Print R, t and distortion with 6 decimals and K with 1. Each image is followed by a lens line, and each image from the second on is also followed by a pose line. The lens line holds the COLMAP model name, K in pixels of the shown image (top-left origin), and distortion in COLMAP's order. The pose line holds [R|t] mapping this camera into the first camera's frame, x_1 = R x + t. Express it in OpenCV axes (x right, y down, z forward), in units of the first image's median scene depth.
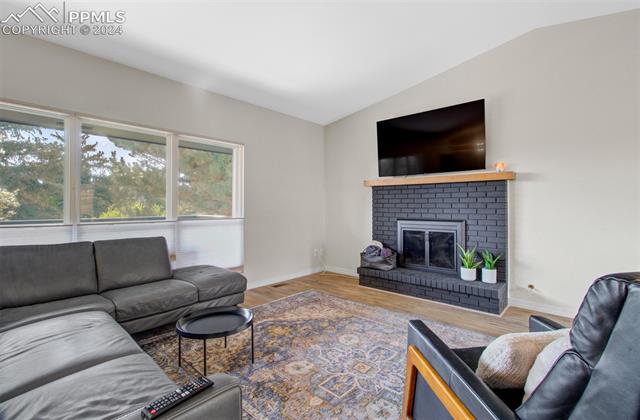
lens RADIAL K [[294.8, 0, 323.0], [0, 294.8, 206.8], [0, 0, 1]] dist [-0.003681, -0.000325]
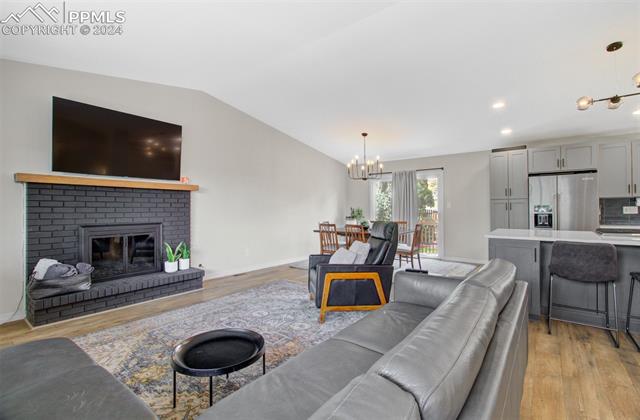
lens RADIAL K [[294.8, 0, 323.7], [0, 294.8, 209.7], [0, 0, 1]] dist [-0.003681, -0.000325]
pose [[-0.083826, -0.002913, 0.996476, -0.763680], [0.009523, 0.999948, 0.003725, -0.002270], [-0.996435, 0.009802, -0.083794, 0.490984]]
